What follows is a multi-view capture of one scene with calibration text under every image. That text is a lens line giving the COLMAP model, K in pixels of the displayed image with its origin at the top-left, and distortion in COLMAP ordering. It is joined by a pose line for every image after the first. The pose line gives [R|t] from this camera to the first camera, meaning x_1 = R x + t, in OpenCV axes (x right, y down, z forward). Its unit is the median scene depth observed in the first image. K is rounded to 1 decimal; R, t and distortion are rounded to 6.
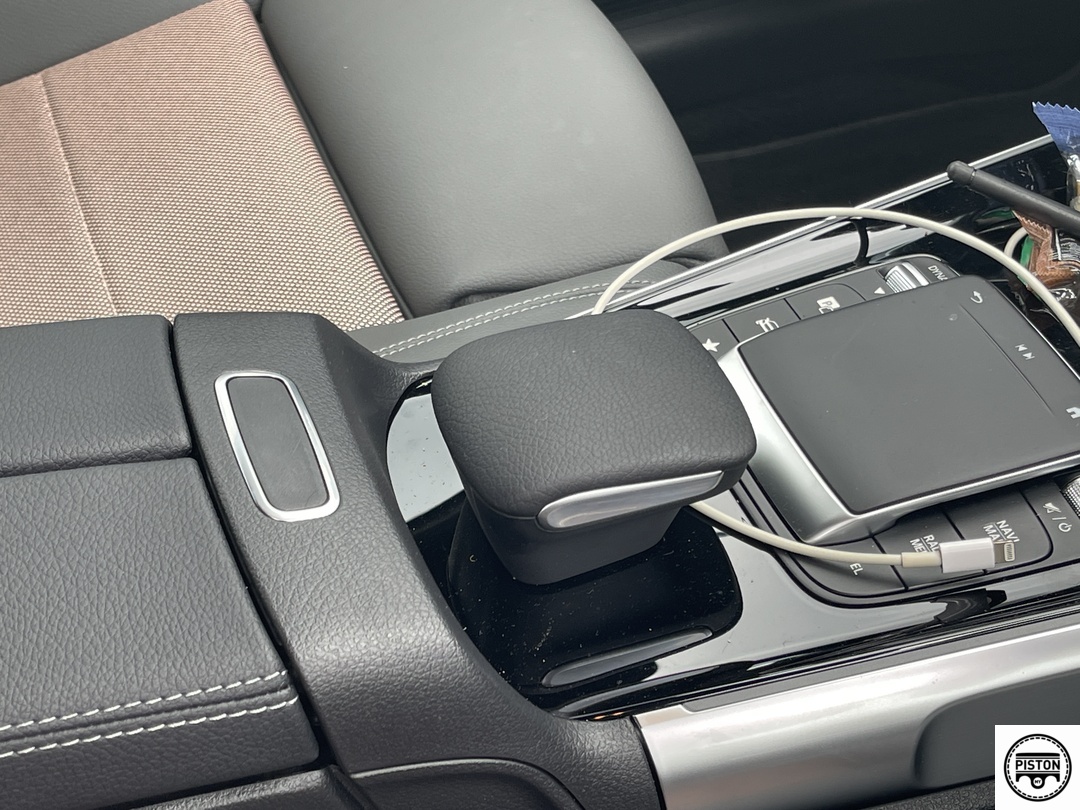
lens RADIAL K [[1826.5, 0, 540.0], [0, 1826.5, 405.0], [0, 0, 1]] dist [0.192492, -1.103754]
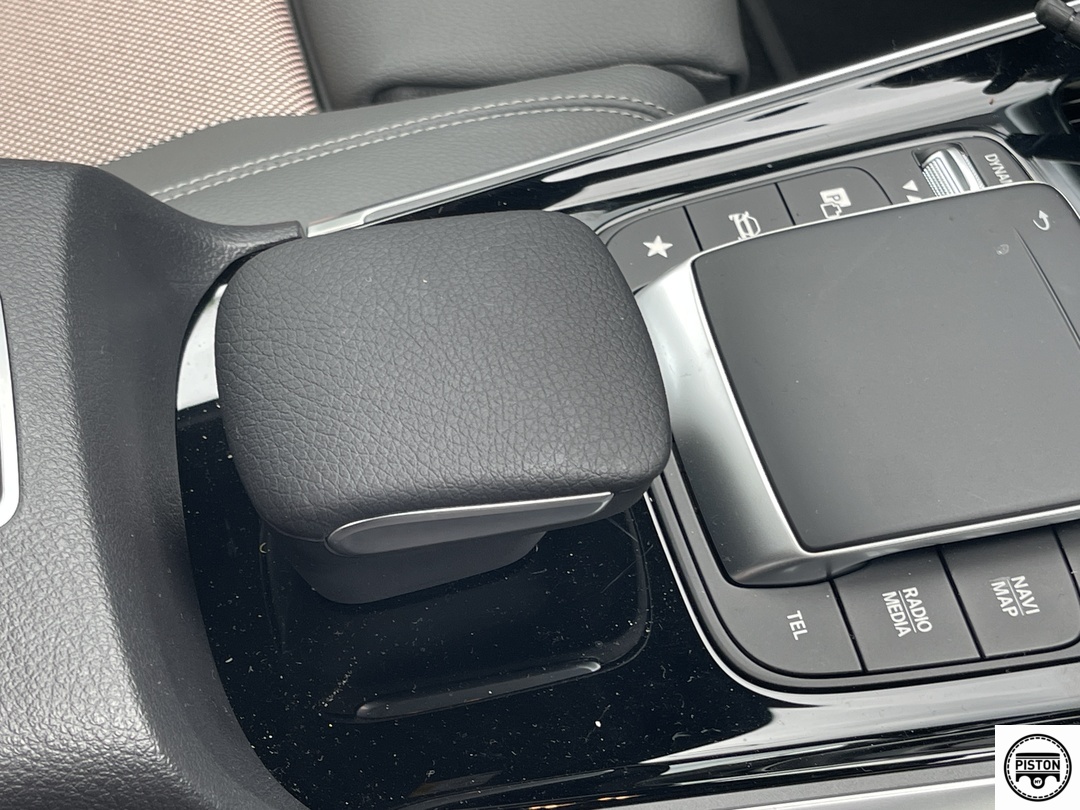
lens RADIAL K [[1826.5, 0, 540.0], [0, 1826.5, 405.0], [0, 0, 1]] dist [0.192492, -1.103754]
pose [[0.993399, 0.108562, -0.037062, 0.089547], [-0.099631, 0.976651, 0.190334, -0.115845], [0.056860, -0.185385, 0.981020, 0.318545]]
